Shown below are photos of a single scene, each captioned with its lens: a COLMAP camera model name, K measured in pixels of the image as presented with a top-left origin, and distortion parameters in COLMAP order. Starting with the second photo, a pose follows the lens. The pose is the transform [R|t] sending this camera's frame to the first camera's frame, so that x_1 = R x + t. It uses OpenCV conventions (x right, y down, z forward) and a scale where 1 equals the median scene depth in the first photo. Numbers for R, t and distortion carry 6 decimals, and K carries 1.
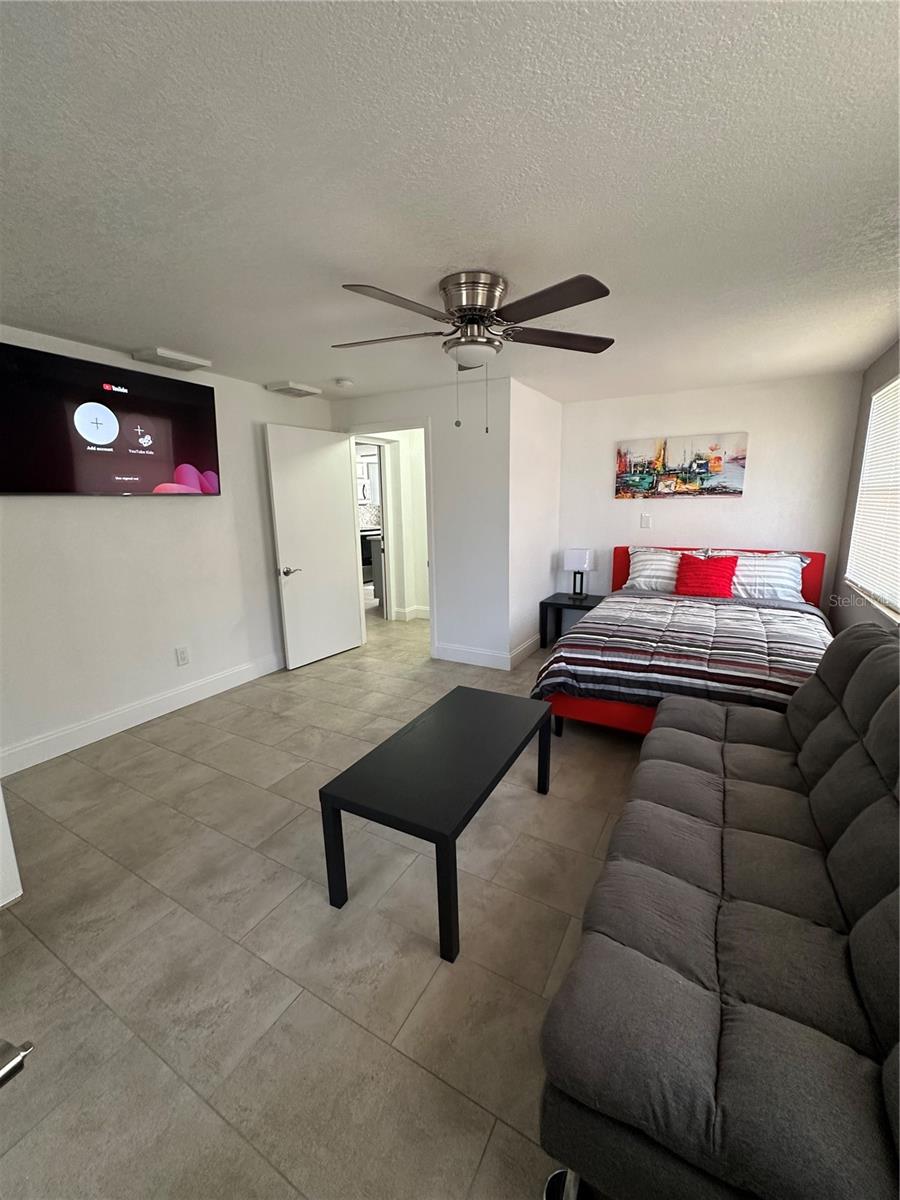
lens RADIAL K [[477.4, 0, 449.9], [0, 477.4, 597.4], [0, 0, 1]] dist [-0.005255, 0.001657]
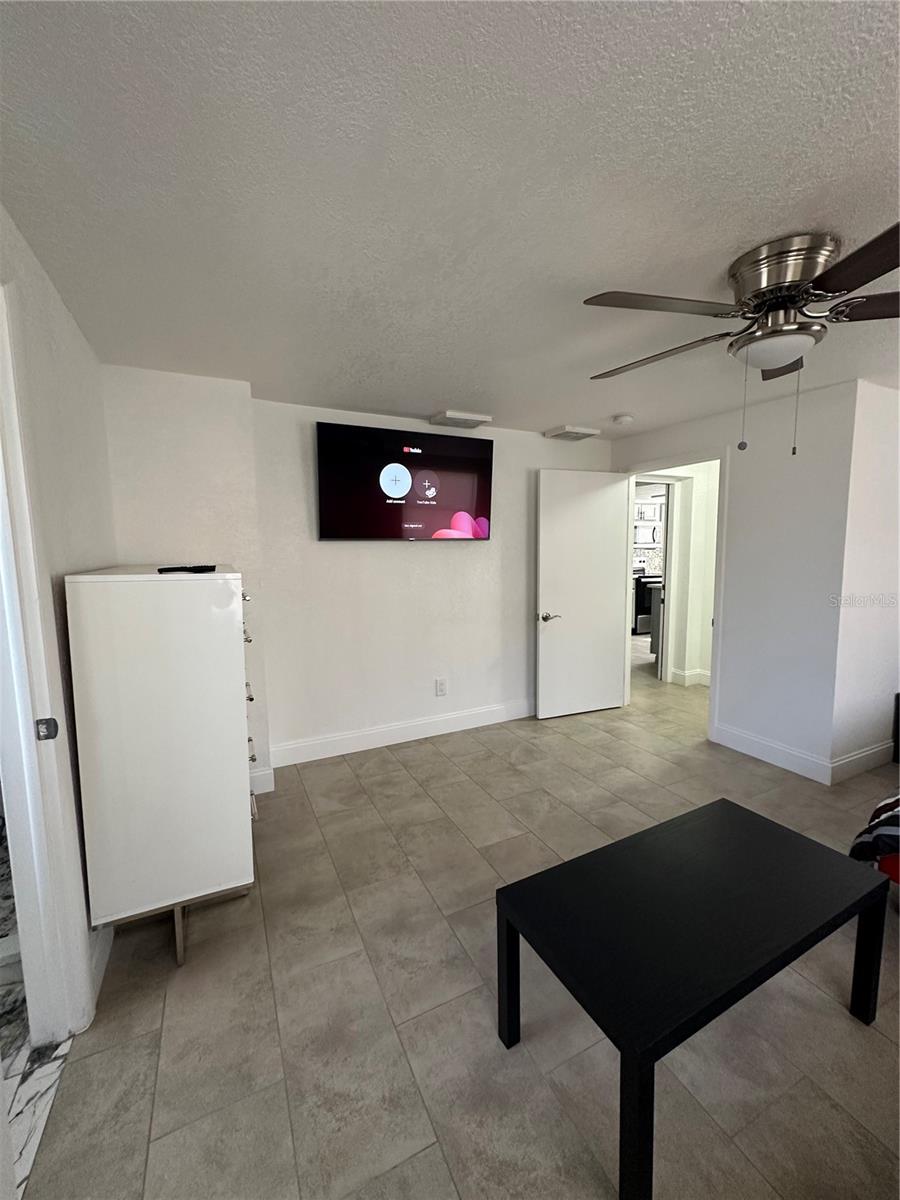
lens RADIAL K [[477.4, 0, 450.2], [0, 477.4, 598.6], [0, 0, 1]] dist [-0.005255, 0.001657]
pose [[0.827509, 0.066305, -0.557523, 0.050479], [-0.113504, 0.992255, -0.050462, -0.028709], [0.549860, 0.105038, 0.828626, 0.118749]]
